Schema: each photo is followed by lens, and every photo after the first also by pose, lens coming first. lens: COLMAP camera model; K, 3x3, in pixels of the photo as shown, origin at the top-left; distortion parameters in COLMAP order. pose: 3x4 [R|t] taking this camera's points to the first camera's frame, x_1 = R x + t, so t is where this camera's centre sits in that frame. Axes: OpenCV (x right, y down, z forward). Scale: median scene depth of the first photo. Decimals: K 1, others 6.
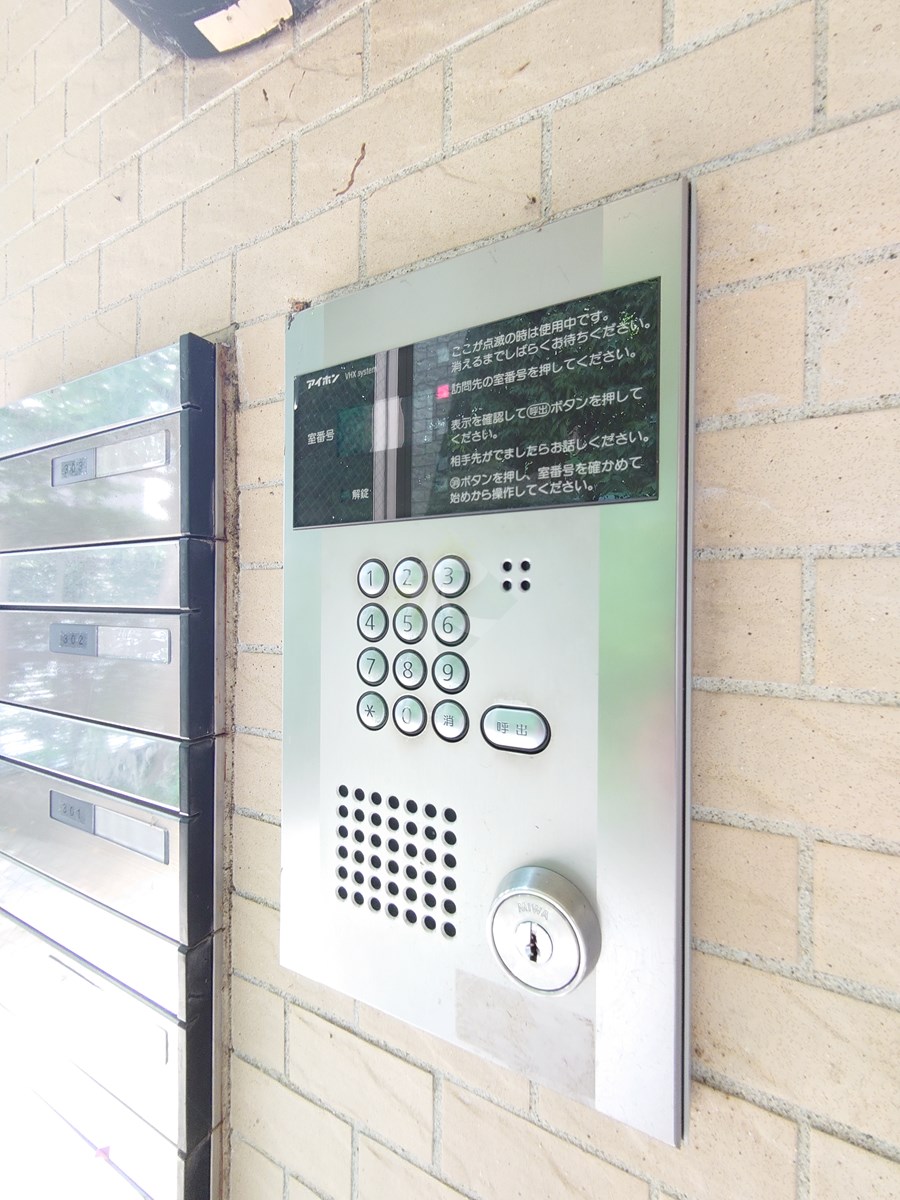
lens RADIAL K [[514.6, 0, 450.0], [0, 514.6, 600.0], [0, 0, 1]] dist [-0.002883, -0.000385]
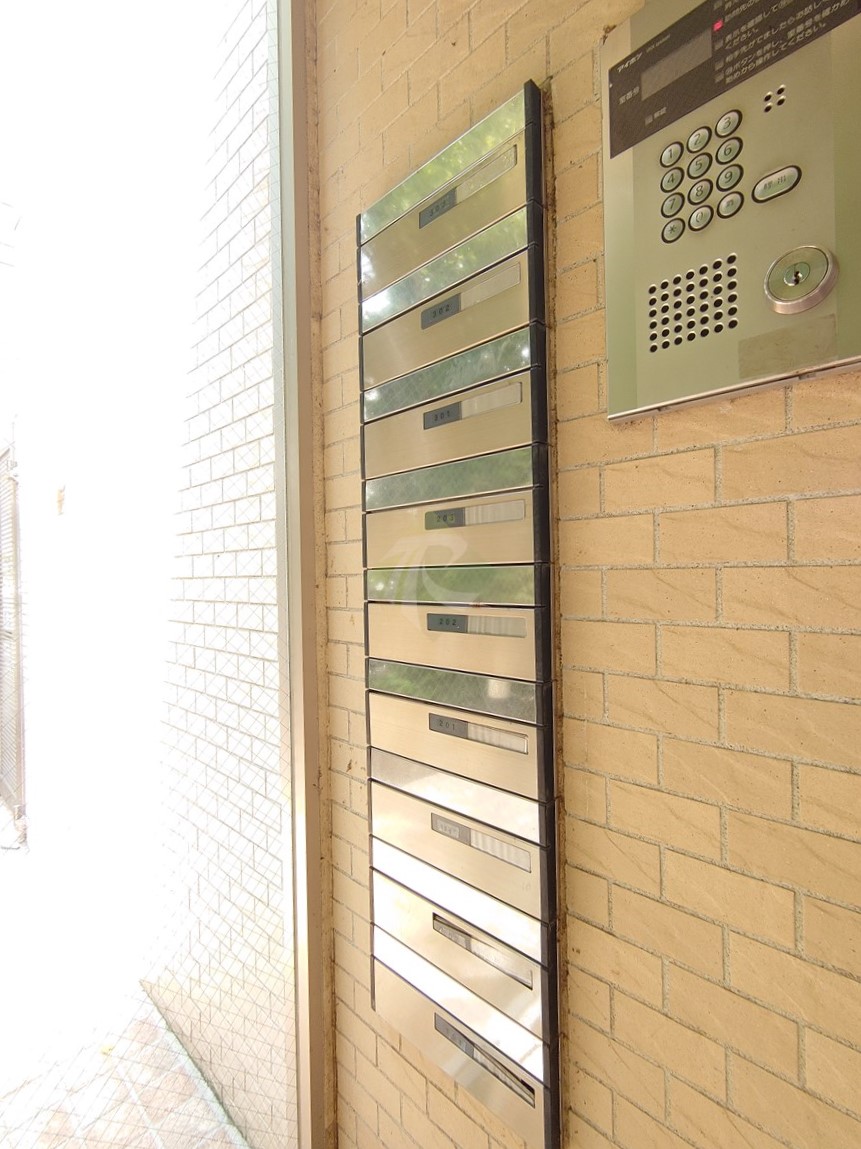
lens RADIAL K [[492.7, 0, 430.5], [0, 492.7, 574.5], [0, 0, 1]] dist [-0.002883, -0.000385]
pose [[0.968956, -0.032662, -0.245067, -0.470556], [0.036668, 0.999258, 0.011802, 1.084338], [0.244500, -0.020421, 0.969434, -0.701259]]
